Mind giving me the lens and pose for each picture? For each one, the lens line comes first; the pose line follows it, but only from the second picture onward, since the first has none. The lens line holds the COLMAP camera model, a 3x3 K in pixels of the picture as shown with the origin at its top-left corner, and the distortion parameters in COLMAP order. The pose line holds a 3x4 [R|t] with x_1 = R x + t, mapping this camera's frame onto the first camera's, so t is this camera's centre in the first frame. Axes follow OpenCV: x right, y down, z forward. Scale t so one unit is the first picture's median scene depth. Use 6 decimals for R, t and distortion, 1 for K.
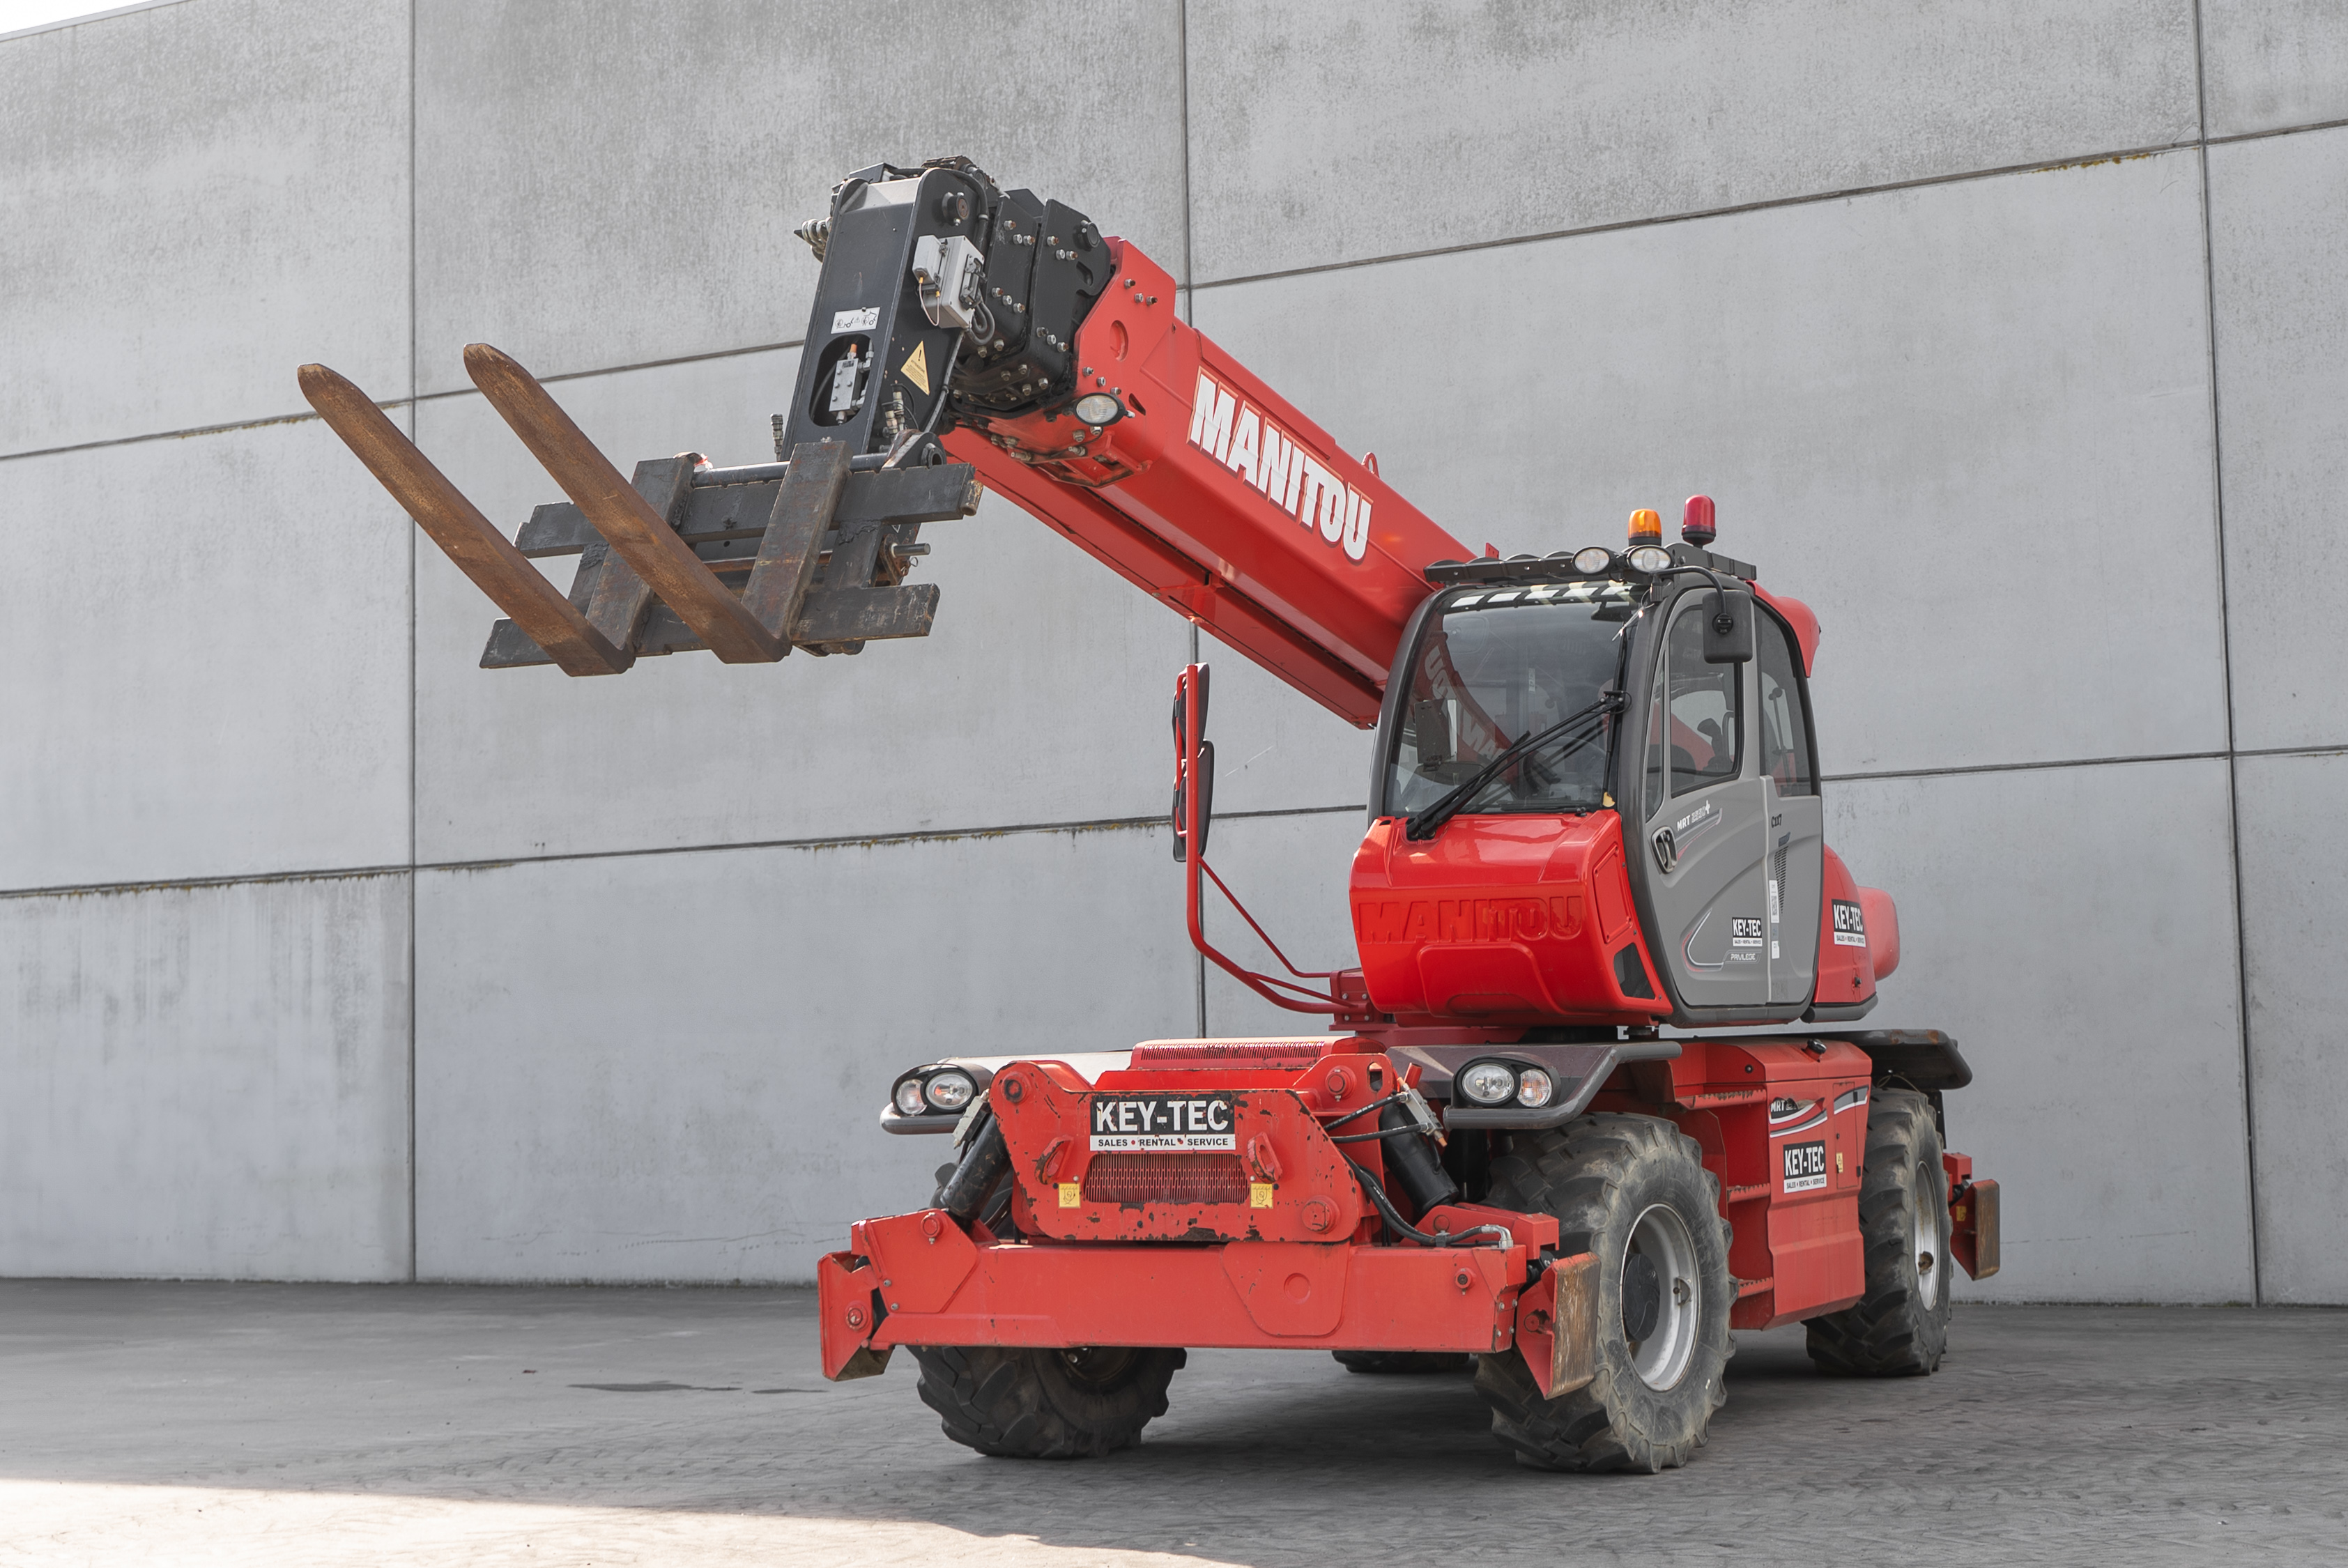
lens RADIAL K [[3727.0, 0, 1306.2], [0, 3727.0, 723.1], [0, 0, 1]] dist [-0.004295, 0.000000]
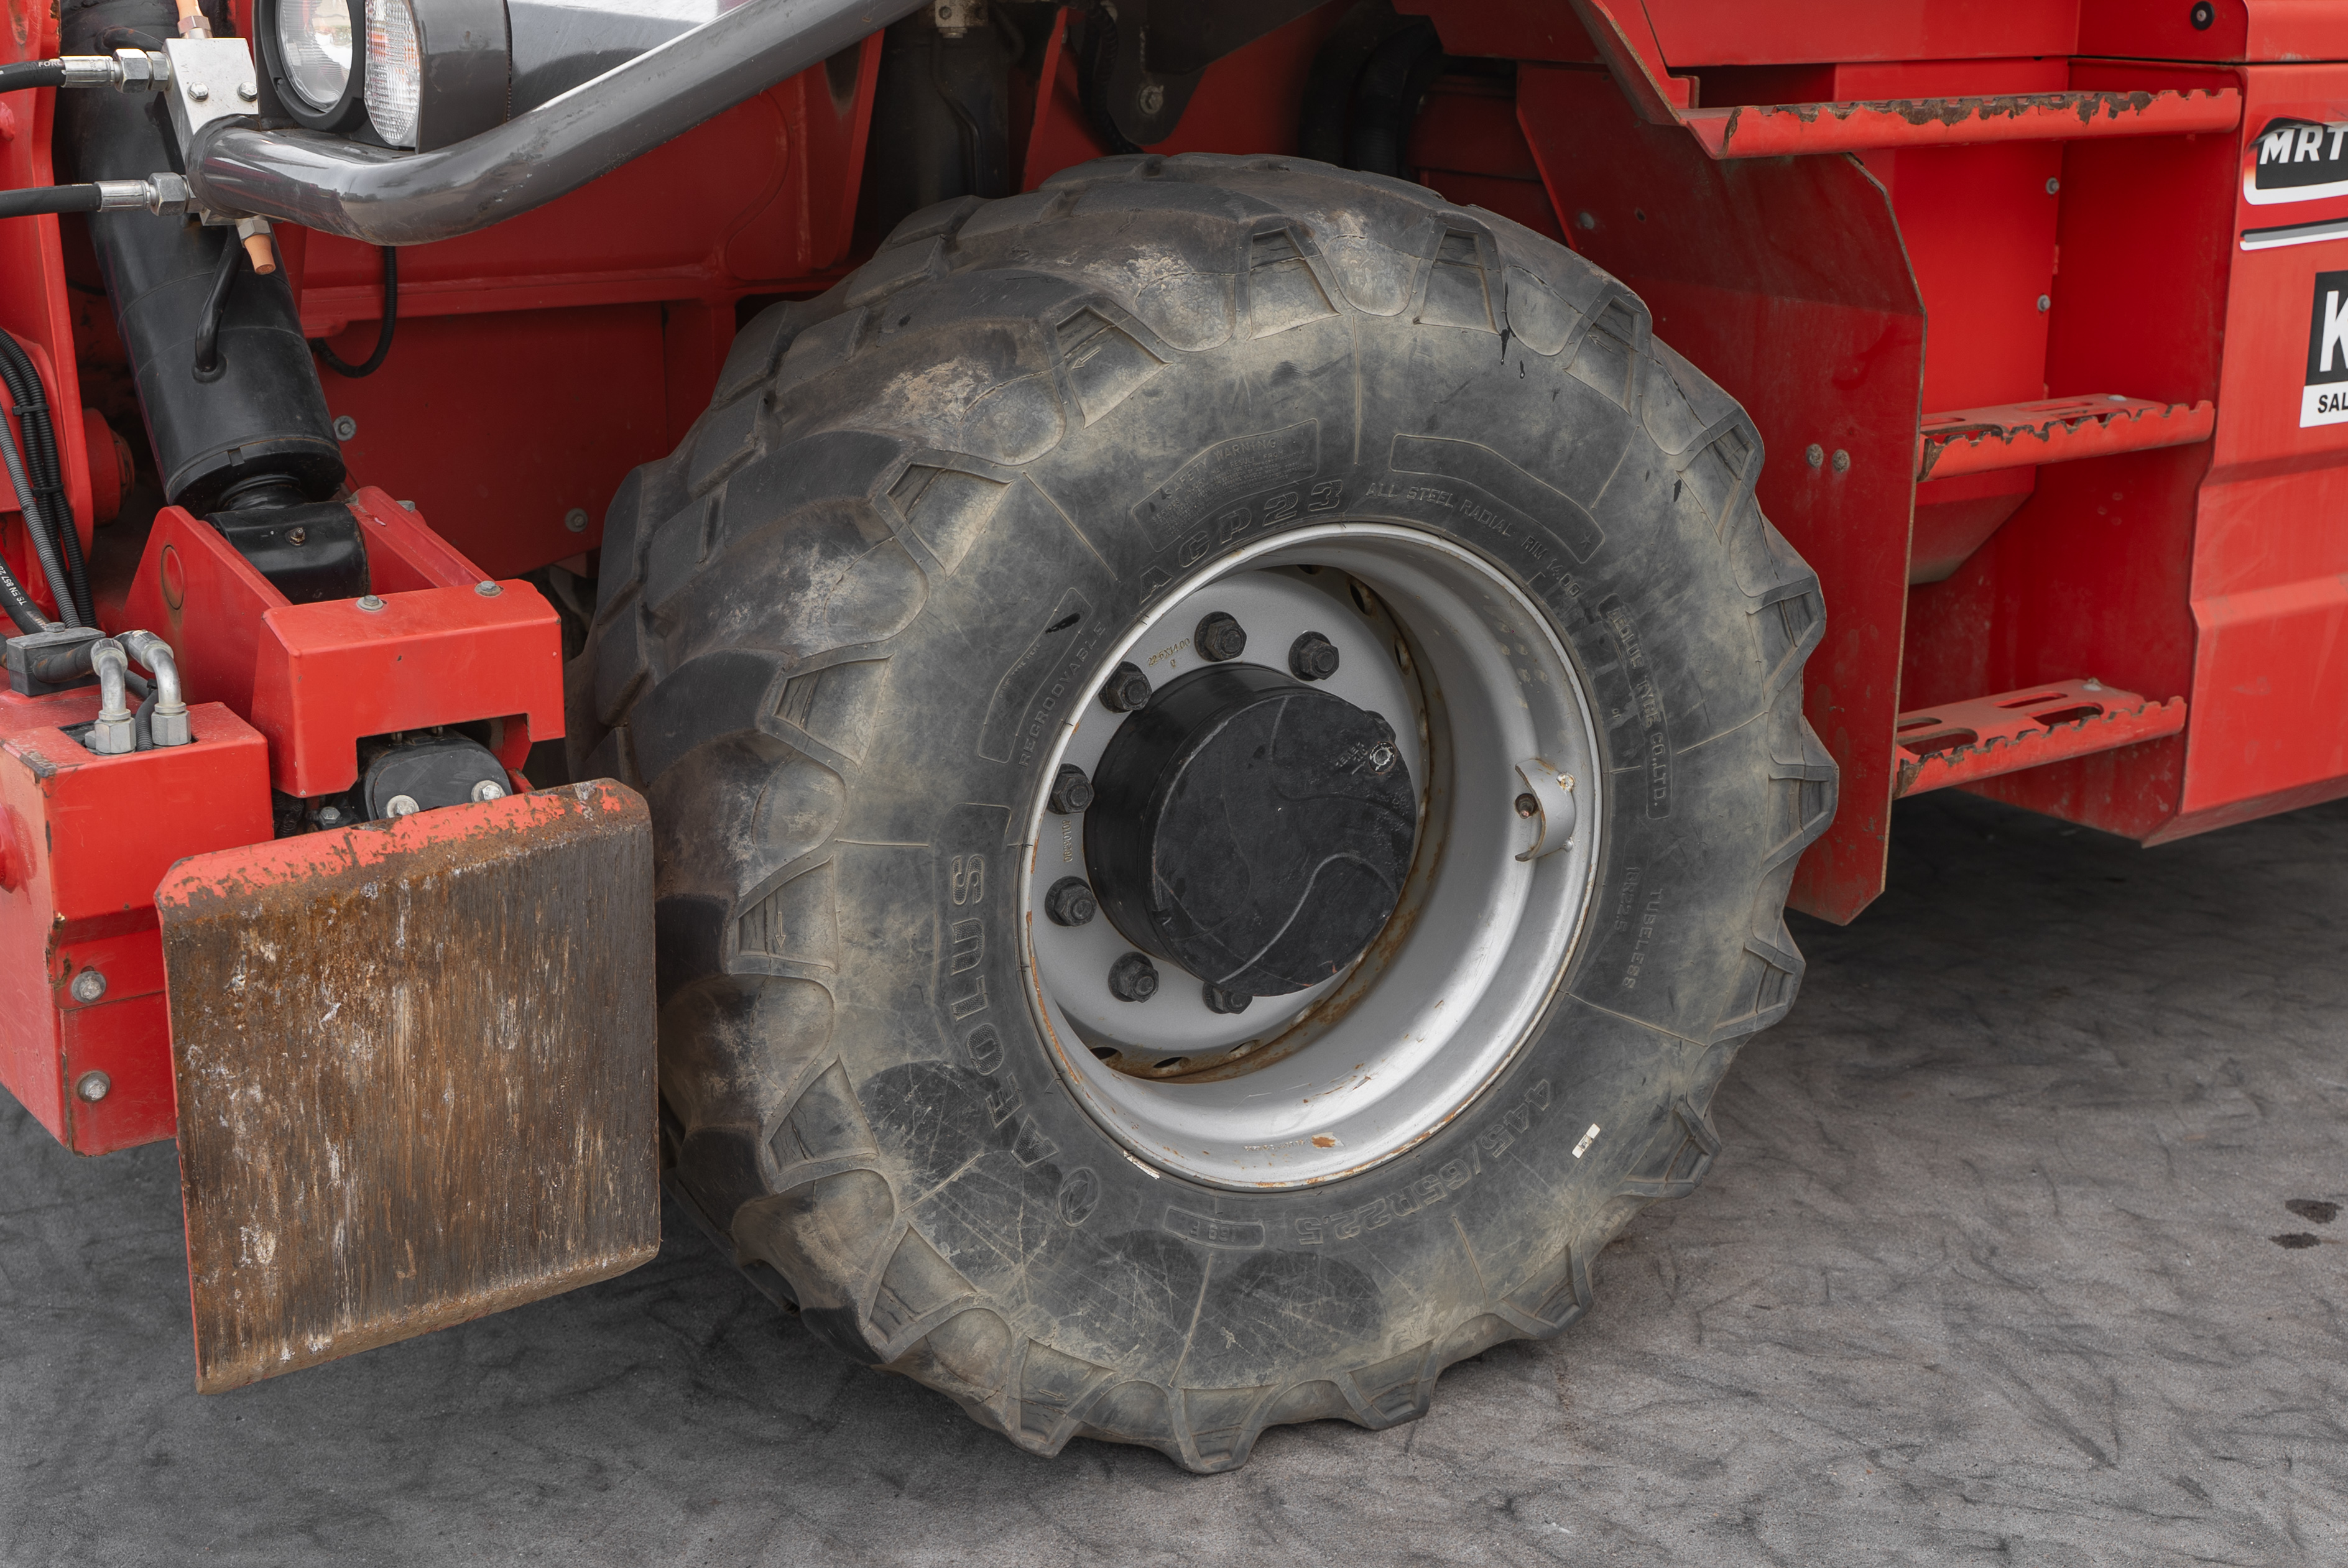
lens RADIAL K [[3158.7, 0, 1191.2], [0, 3158.7, 766.9], [0, 0, 1]] dist [-0.022554, 0.000000]
pose [[0.874866, 0.157888, -0.457908, 0.158497], [0.008406, 0.940289, 0.340274, 0.057568], [0.484291, -0.301543, 0.821300, 0.672691]]
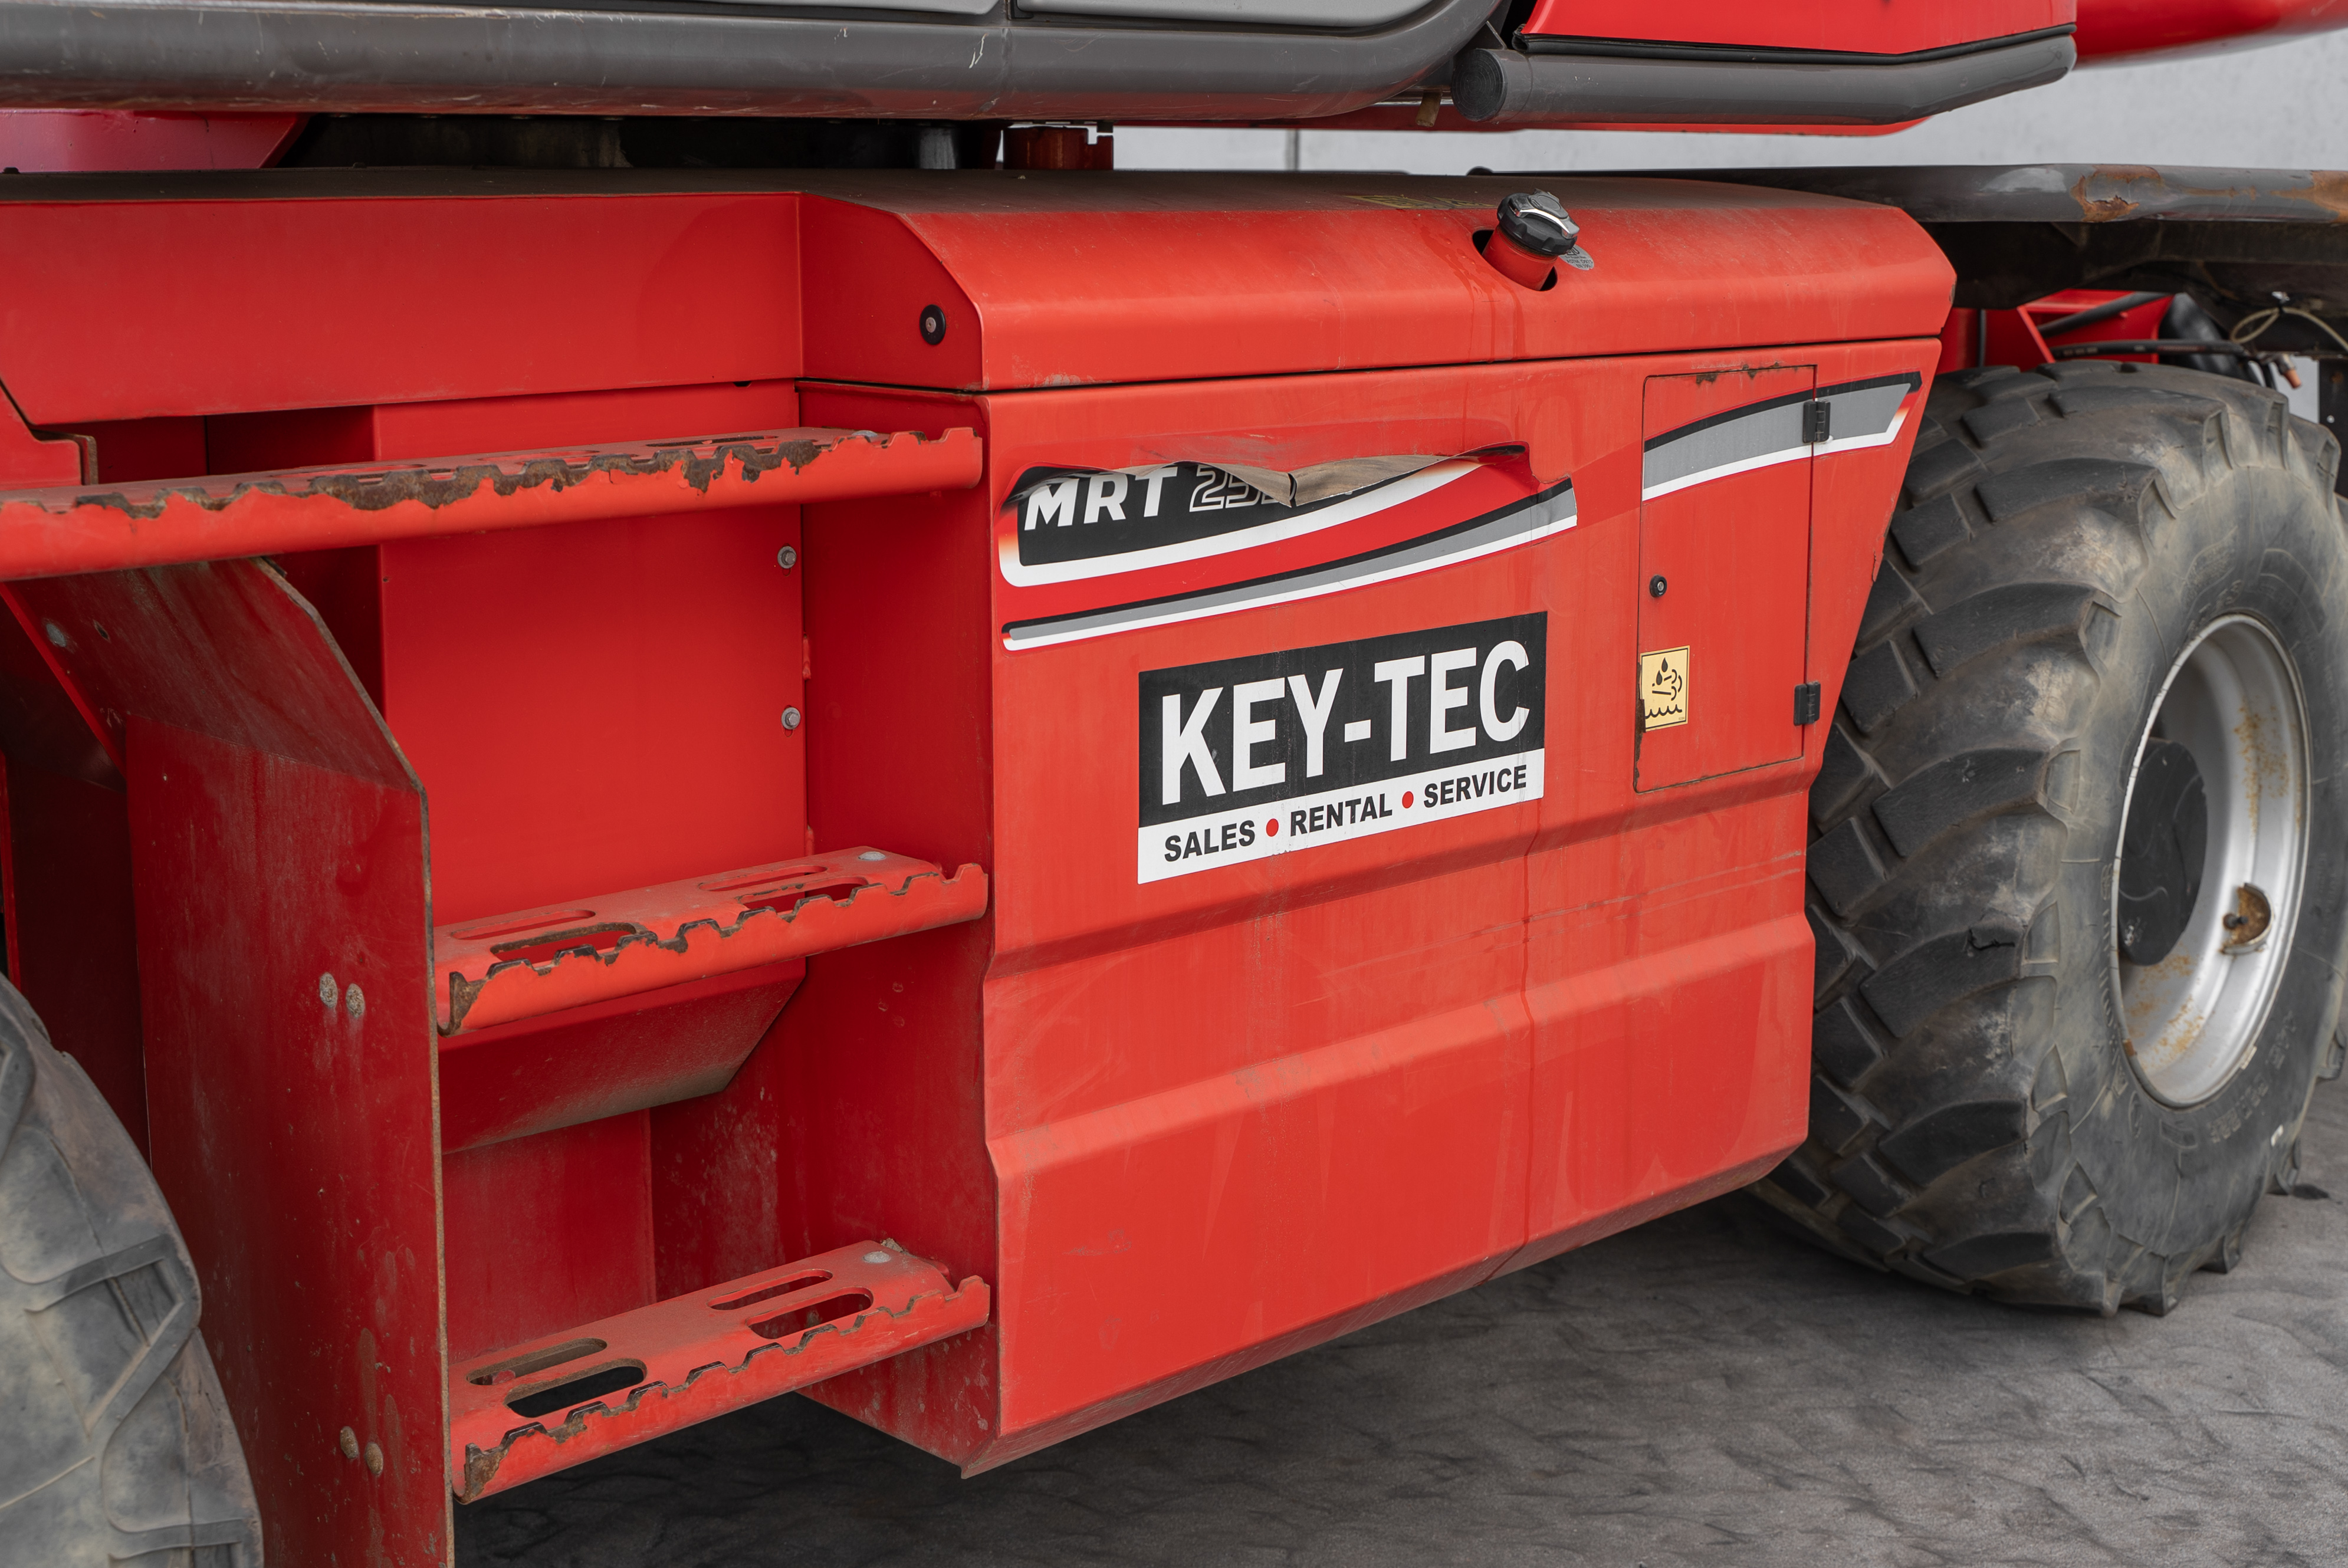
lens RADIAL K [[3169.9, 0, 1185.9], [0, 3169.9, 762.1], [0, 0, 1]] dist [-0.006778, 0.000000]
pose [[0.937637, 0.091772, -0.335282, 0.178619], [0.002332, 0.962840, 0.270064, 0.062450], [0.347607, -0.254004, 0.902580, 0.765747]]
